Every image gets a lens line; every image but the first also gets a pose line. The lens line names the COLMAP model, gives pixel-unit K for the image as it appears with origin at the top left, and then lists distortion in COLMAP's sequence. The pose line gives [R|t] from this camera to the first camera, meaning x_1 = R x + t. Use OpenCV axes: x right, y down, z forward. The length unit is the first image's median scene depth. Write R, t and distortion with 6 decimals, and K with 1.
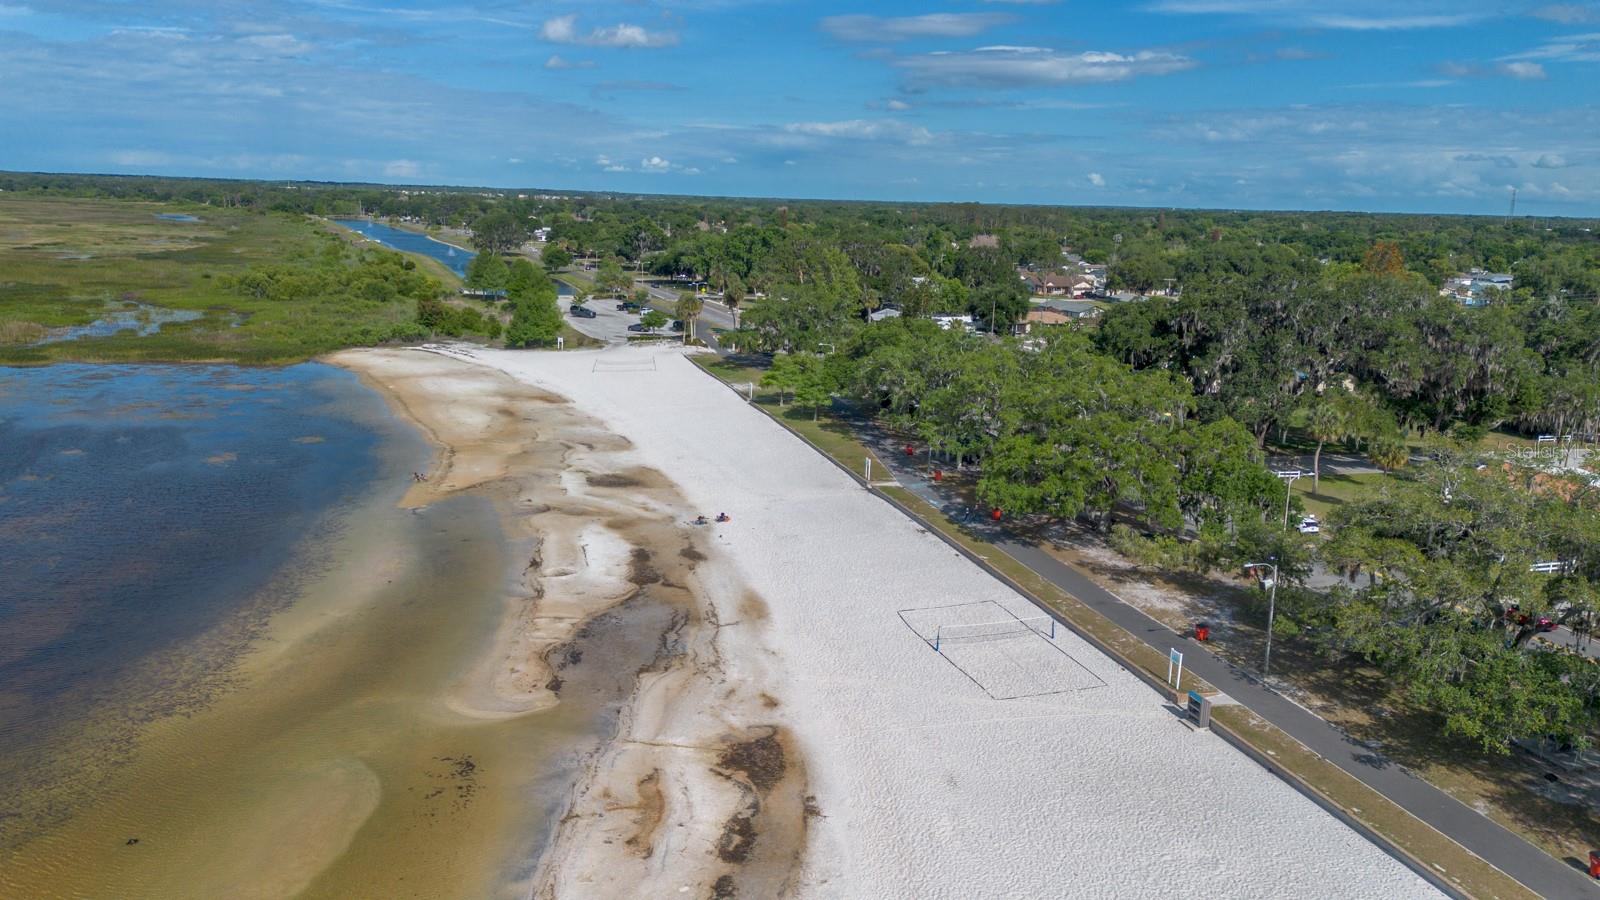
lens RADIAL K [[1115.0, 0, 752.8], [0, 1115.0, 448.6], [0, 0, 1]] dist [-0.005271, -0.001300]
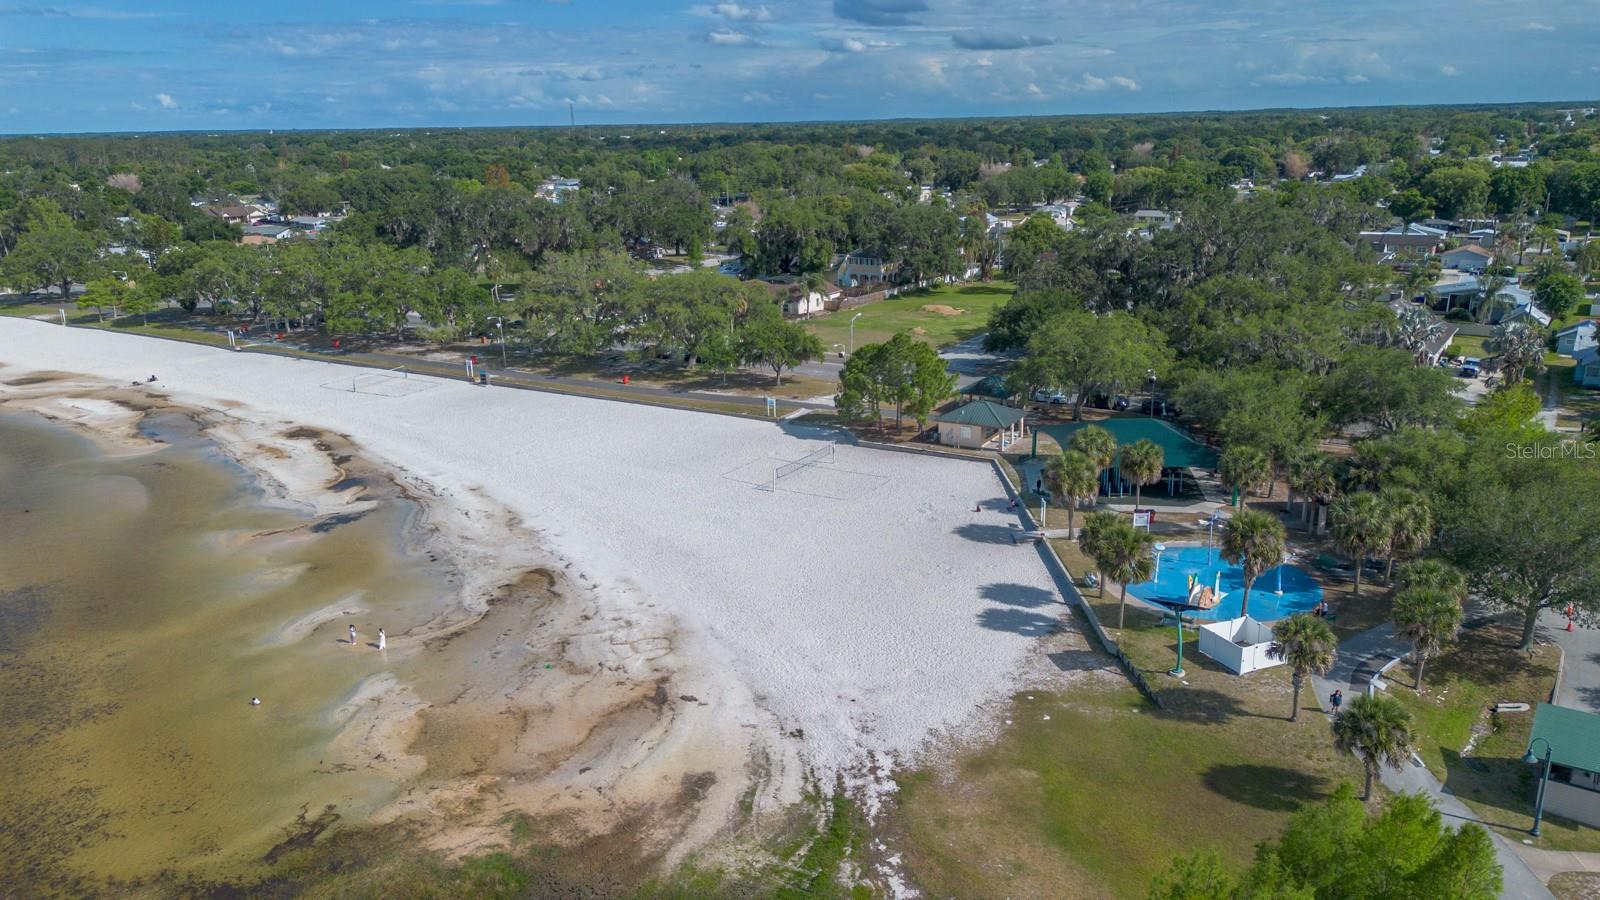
lens RADIAL K [[1148.2, 0, 800.0], [0, 1148.2, 450.0], [0, 0, 1]] dist [0.052110, -0.045254]
pose [[0.713944, -0.225183, 0.663006, -0.098612], [0.186095, 0.973845, 0.130363, 0.024410], [-0.675021, 0.030310, 0.737176, -0.157658]]
